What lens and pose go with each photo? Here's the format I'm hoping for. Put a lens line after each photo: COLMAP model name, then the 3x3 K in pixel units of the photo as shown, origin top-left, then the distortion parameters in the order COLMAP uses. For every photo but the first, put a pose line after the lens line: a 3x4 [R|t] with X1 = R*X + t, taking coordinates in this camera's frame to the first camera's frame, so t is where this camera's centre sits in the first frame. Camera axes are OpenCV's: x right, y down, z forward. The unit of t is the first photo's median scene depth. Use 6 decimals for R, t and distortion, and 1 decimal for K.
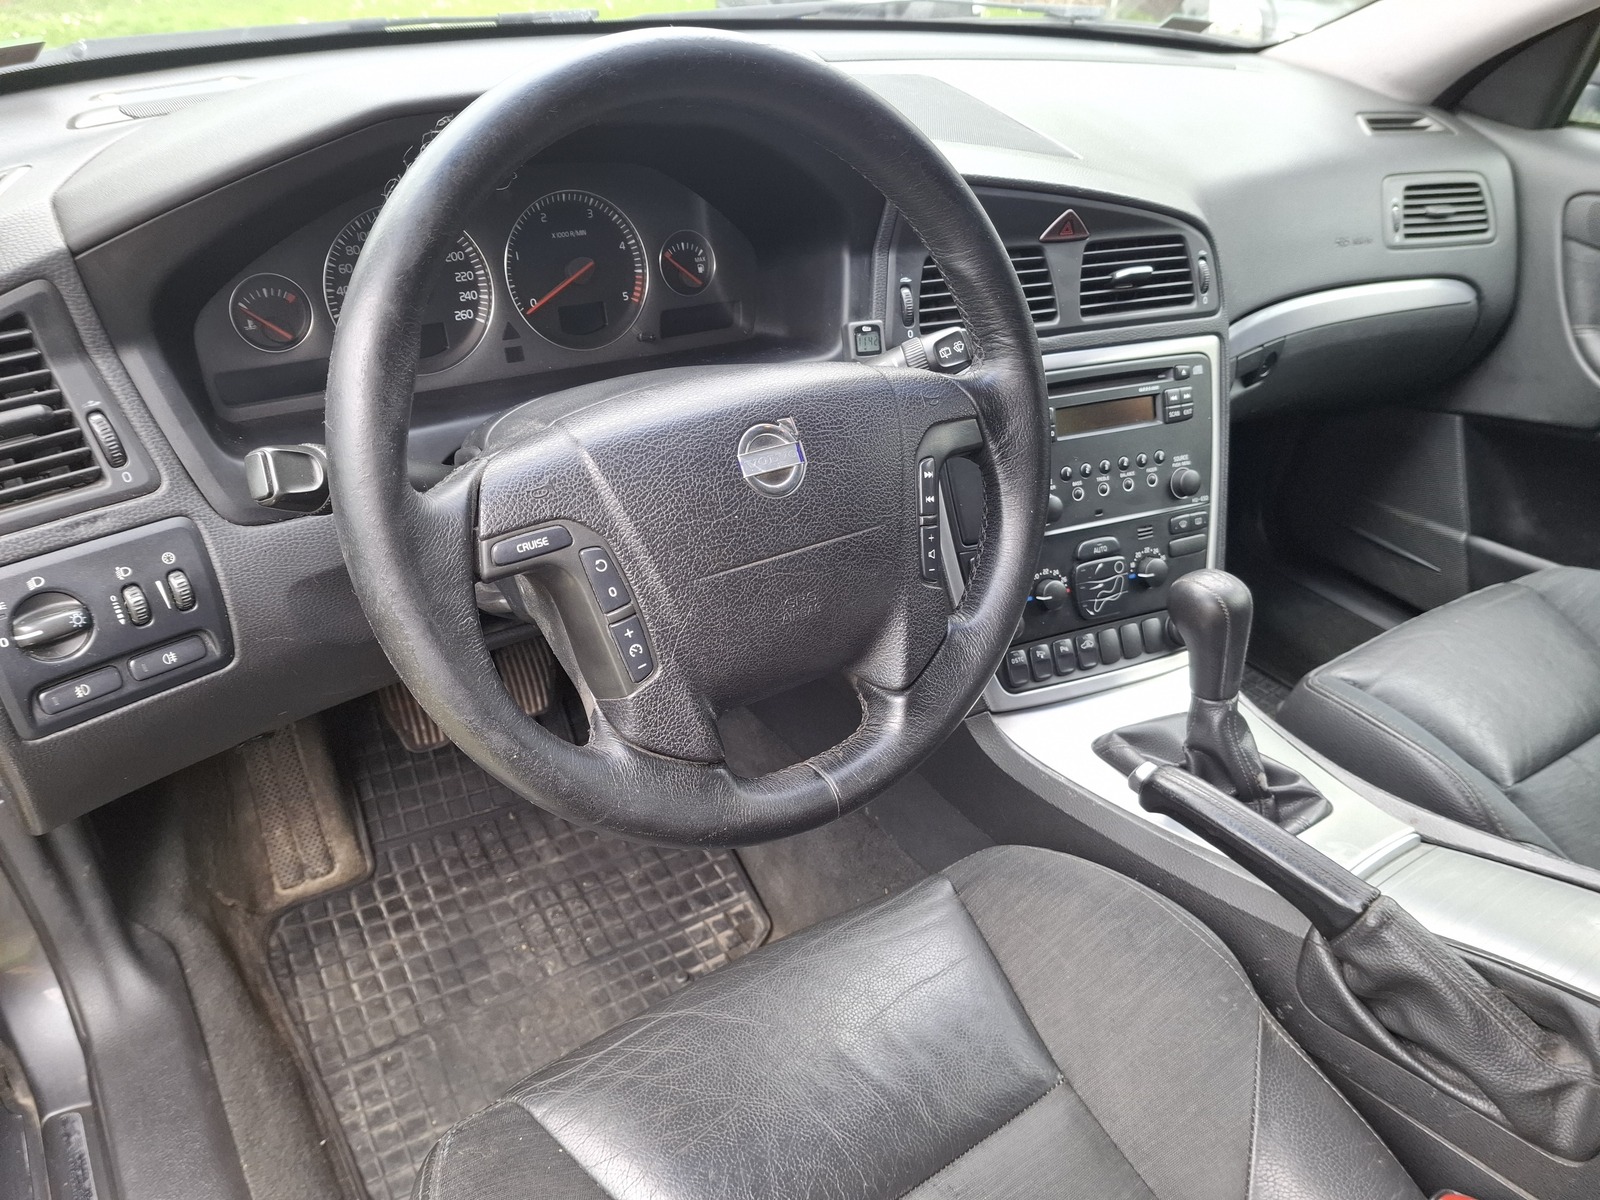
lens RADIAL K [[1075.5, 0, 798.5], [0, 1075.5, 591.6], [0, 0, 1]] dist [0.004150, -0.000259]
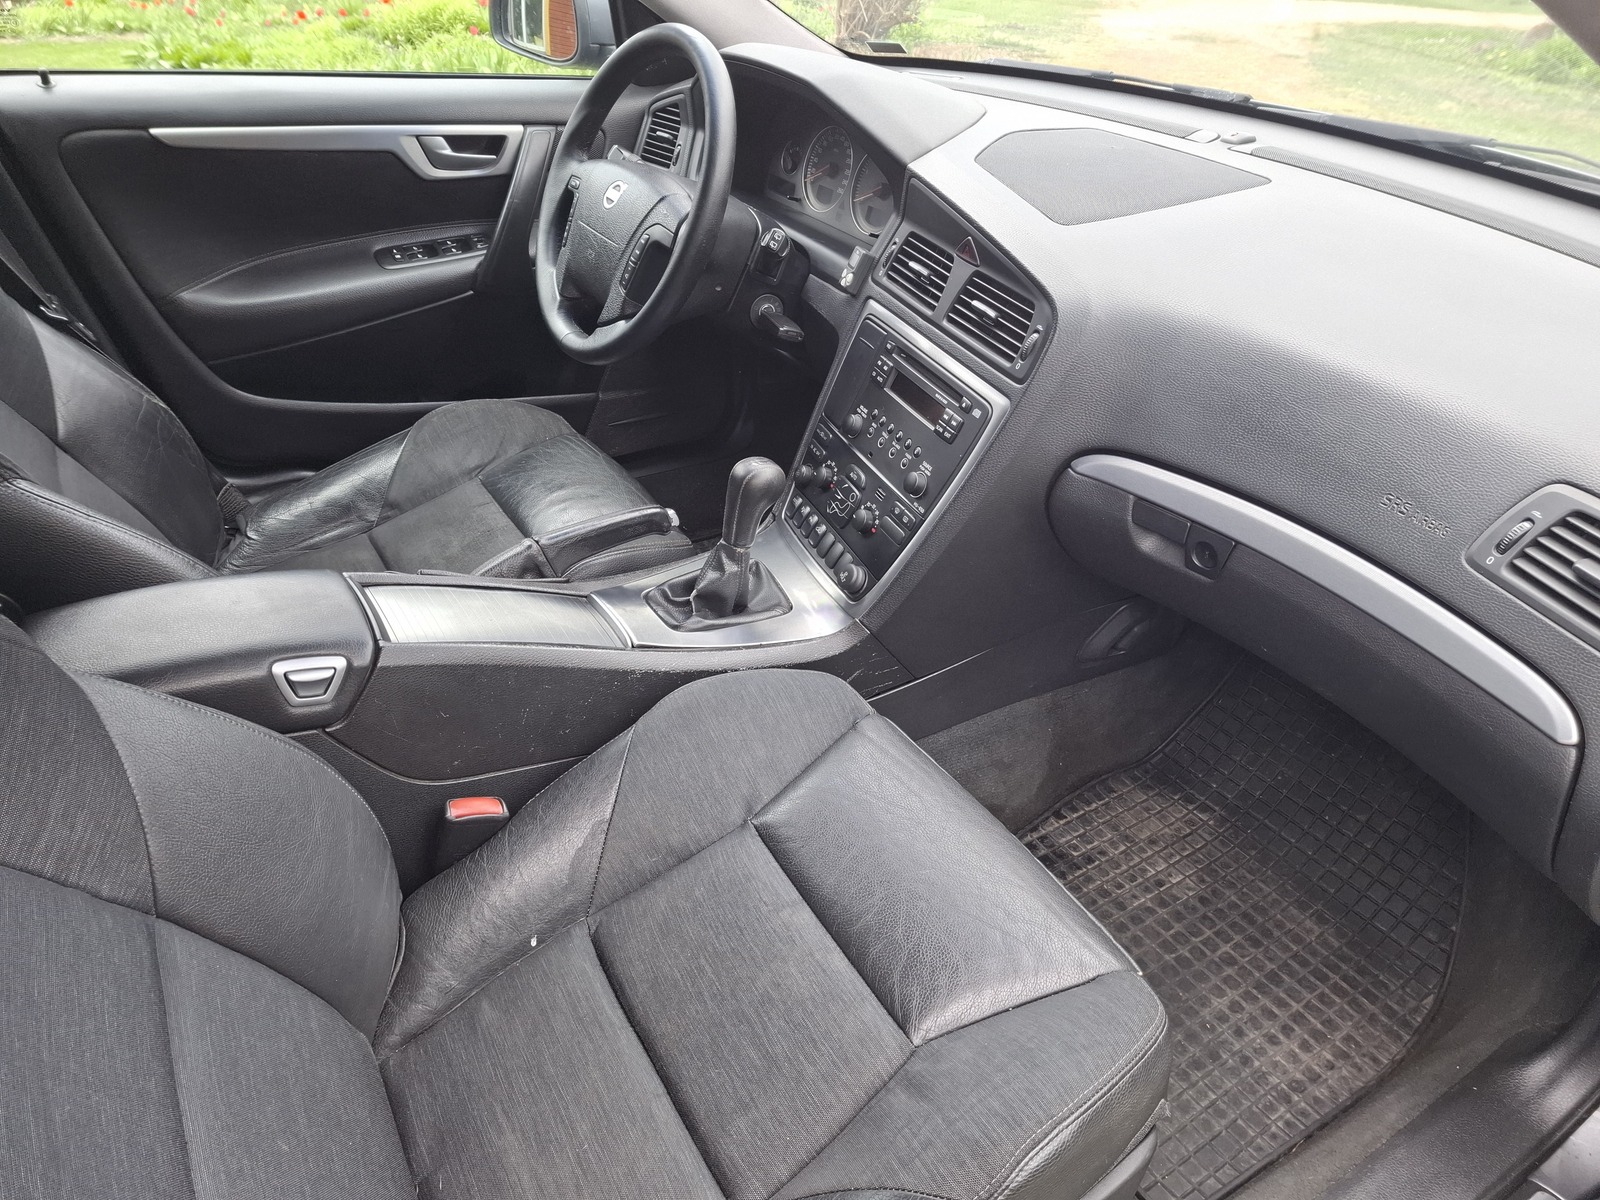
lens RADIAL K [[1075.5, 0, 800.4], [0, 1075.5, 606.2], [0, 0, 1]] dist [0.004150, -0.000259]
pose [[-0.012879, 0.520615, -0.853695, 1.463503], [-0.588323, 0.686402, 0.427468, -0.446659], [0.808524, 0.507753, 0.297449, 0.626630]]
